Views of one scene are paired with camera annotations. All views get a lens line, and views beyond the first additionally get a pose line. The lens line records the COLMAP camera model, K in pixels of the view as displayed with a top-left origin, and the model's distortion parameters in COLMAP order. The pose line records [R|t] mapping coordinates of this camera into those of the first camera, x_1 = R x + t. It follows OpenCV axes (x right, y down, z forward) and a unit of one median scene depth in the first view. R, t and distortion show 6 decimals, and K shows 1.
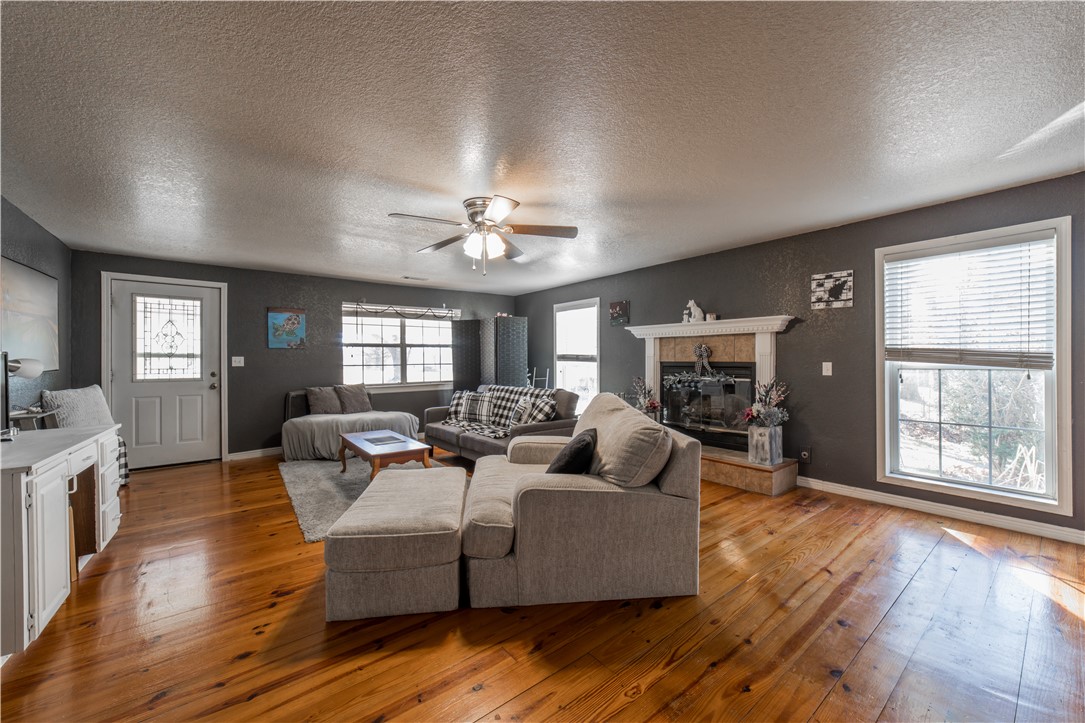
lens RADIAL K [[418.3, 0, 541.7], [0, 418.3, 364.1], [0, 0, 1]] dist [-0.013450, 0.003940]
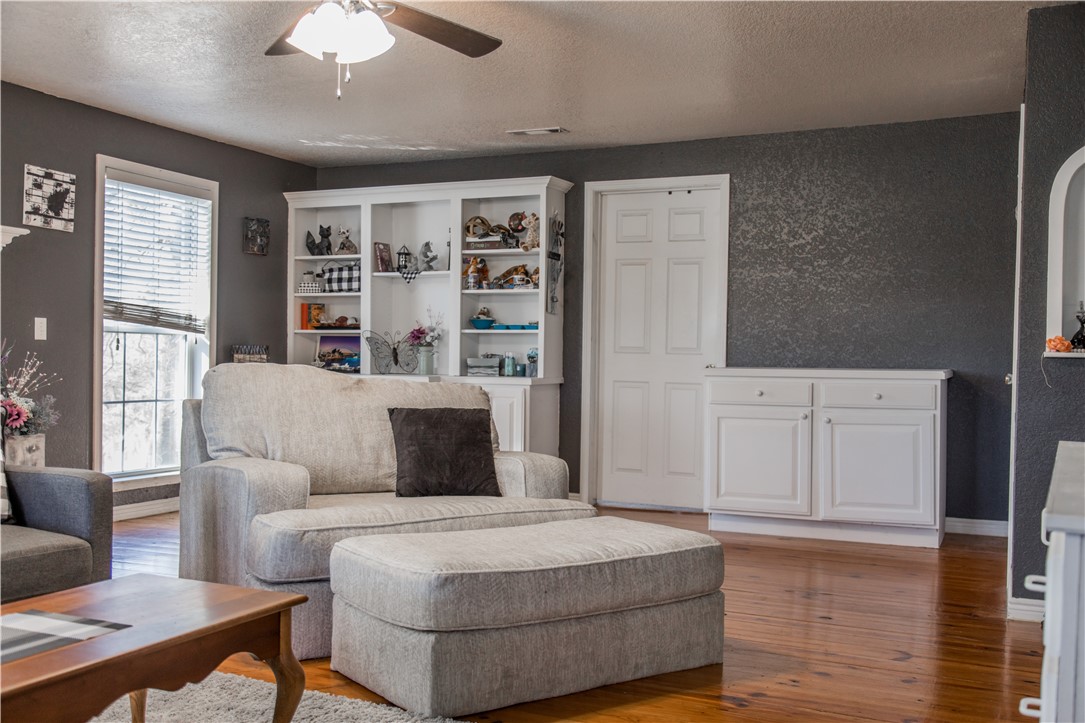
lens RADIAL K [[1076.3, 0, 535.1], [0, 1076.3, 368.3], [0, 0, 1]] dist [0.006028, 0.000000]
pose [[-0.438416, -0.009442, 0.898723, -1.003469], [-0.012106, 0.999916, 0.004600, 0.051825], [-0.898691, -0.008863, -0.438493, 1.032284]]
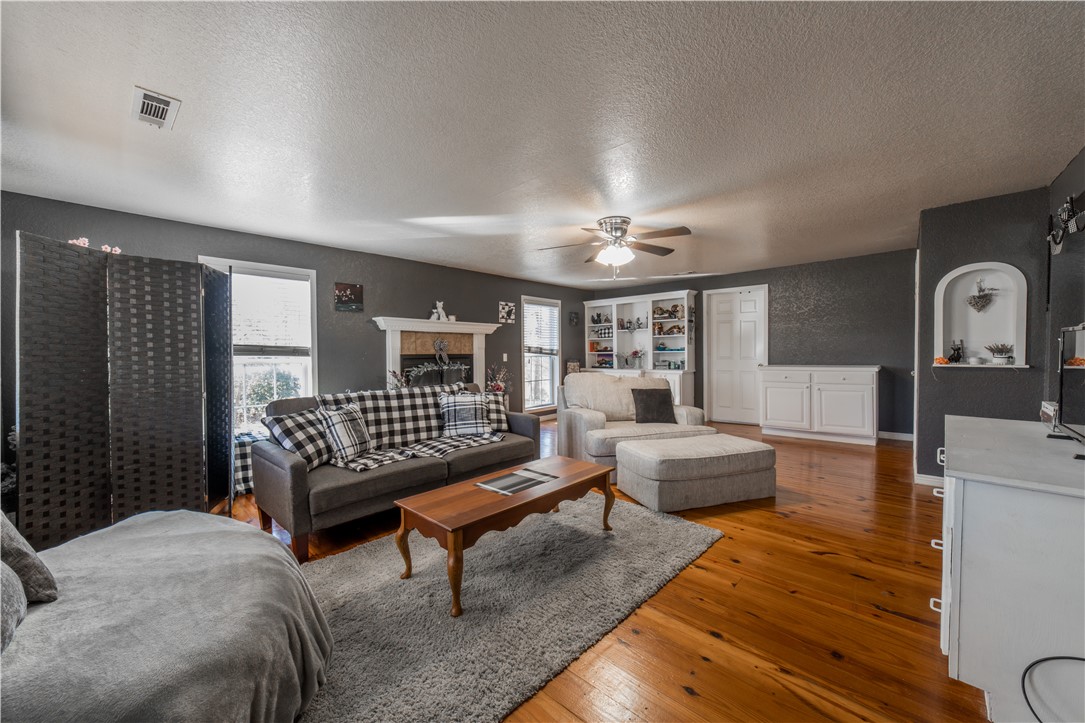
lens RADIAL K [[418.3, 0, 538.2], [0, 418.3, 356.7], [0, 0, 1]] dist [-0.013450, 0.003940]
pose [[-0.142029, -0.009226, 0.989819, -1.044202], [0.012584, 0.999859, 0.011125, -0.009940], [-0.989782, 0.014036, -0.141893, 1.103170]]
